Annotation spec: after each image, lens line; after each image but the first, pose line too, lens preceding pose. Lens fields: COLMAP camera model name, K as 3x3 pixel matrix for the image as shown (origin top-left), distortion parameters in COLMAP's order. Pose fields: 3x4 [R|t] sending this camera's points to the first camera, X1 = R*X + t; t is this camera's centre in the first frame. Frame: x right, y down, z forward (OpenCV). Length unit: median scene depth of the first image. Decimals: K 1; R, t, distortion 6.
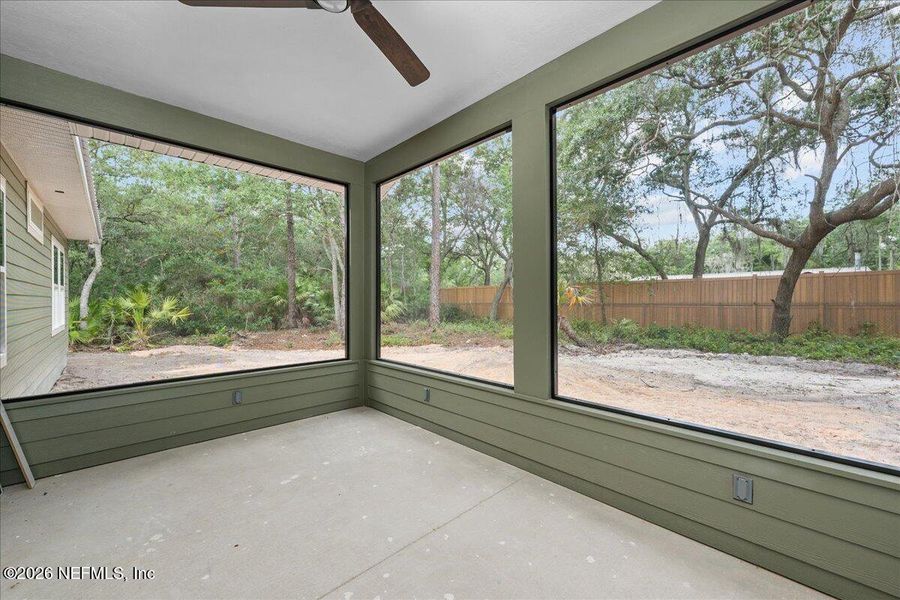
lens RADIAL K [[356.6, 0, 466.1], [0, 356.6, 301.8], [0, 0, 1]] dist [-0.000169, -0.000059]
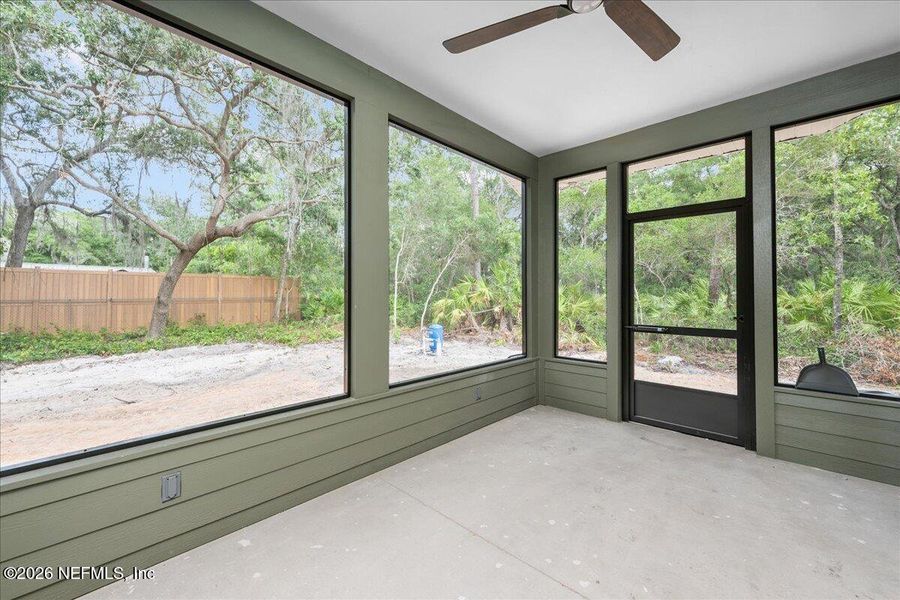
lens RADIAL K [[361.7, 0, 445.7], [0, 361.7, 298.4], [0, 0, 1]] dist [0.001326, -0.000037]
pose [[-0.032835, 0.003071, 0.999456, -0.260754], [0.001123, 0.999995, -0.003036, 0.005260], [-0.999460, 0.001023, -0.032839, 0.277492]]
